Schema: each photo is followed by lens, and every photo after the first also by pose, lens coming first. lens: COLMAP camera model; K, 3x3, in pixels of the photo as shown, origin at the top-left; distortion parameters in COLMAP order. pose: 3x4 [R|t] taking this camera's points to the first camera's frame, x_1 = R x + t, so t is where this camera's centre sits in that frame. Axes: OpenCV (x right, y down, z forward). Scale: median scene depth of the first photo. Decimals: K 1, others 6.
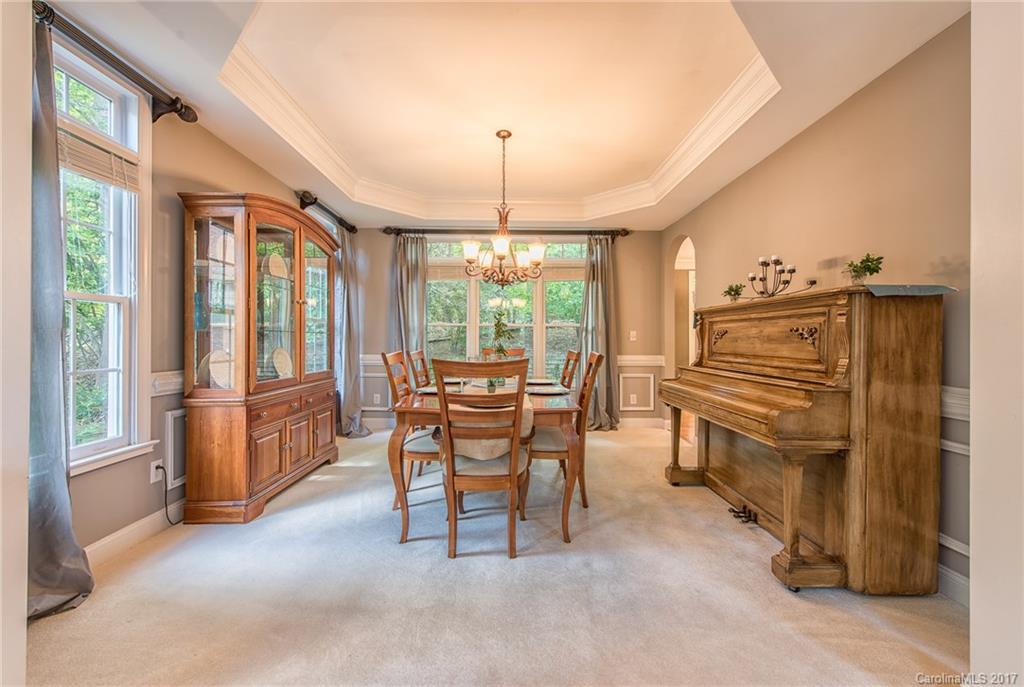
lens RADIAL K [[417.0, 0, 521.6], [0, 417.0, 337.2], [0, 0, 1]] dist [-0.002884, -0.000382]
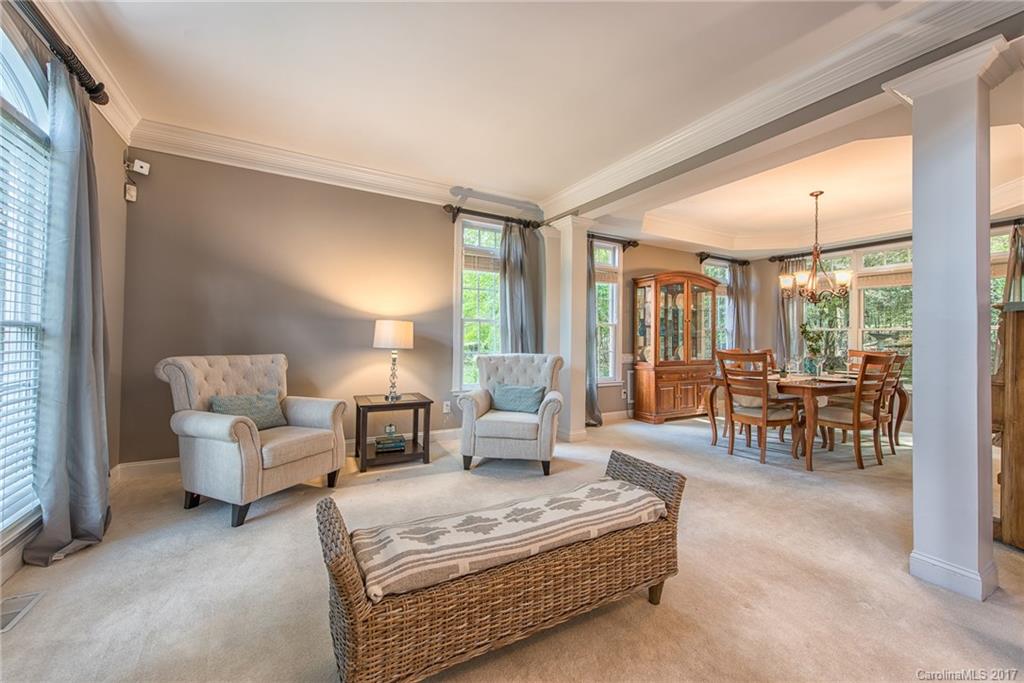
lens RADIAL K [[404.4, 0, 512.0], [0, 404.4, 333.9], [0, 0, 1]] dist [-0.001783, -0.000202]
pose [[0.470937, -0.004287, -0.882156, 0.904493], [-0.009244, 0.999909, -0.009794, -0.001145], [0.882118, 0.012766, 0.470855, -0.699621]]
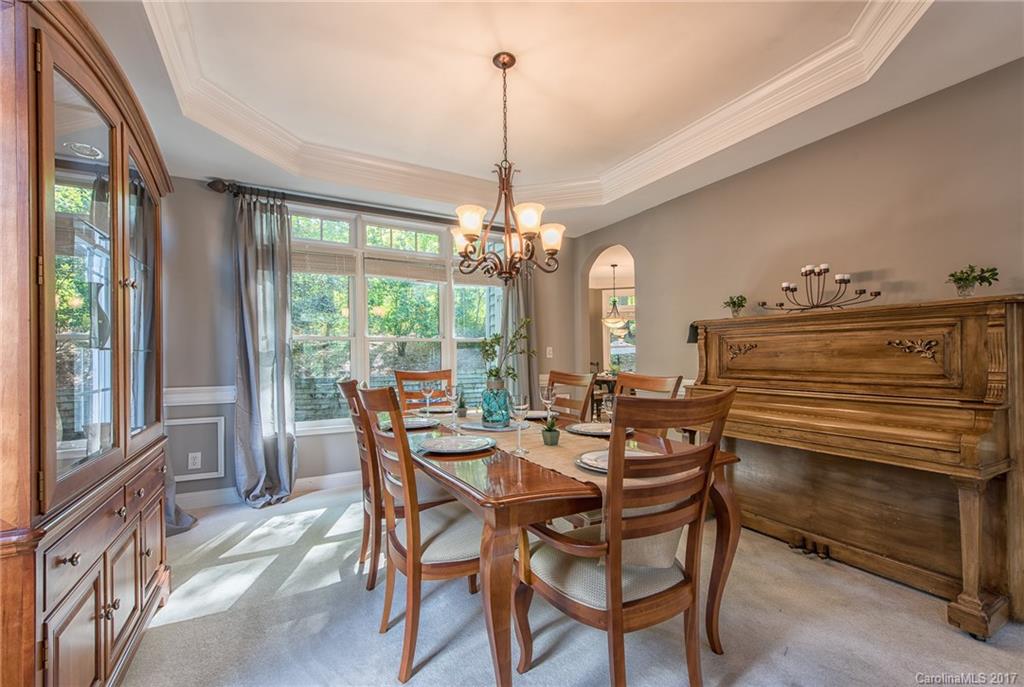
lens RADIAL K [[417.0, 0, 509.2], [0, 417.0, 350.1], [0, 0, 1]] dist [-0.002884, -0.000382]
pose [[0.885250, -0.001102, 0.465113, -0.491137], [0.007210, 0.999910, -0.011353, 0.002582], [-0.465059, 0.013403, 0.885178, 0.538029]]
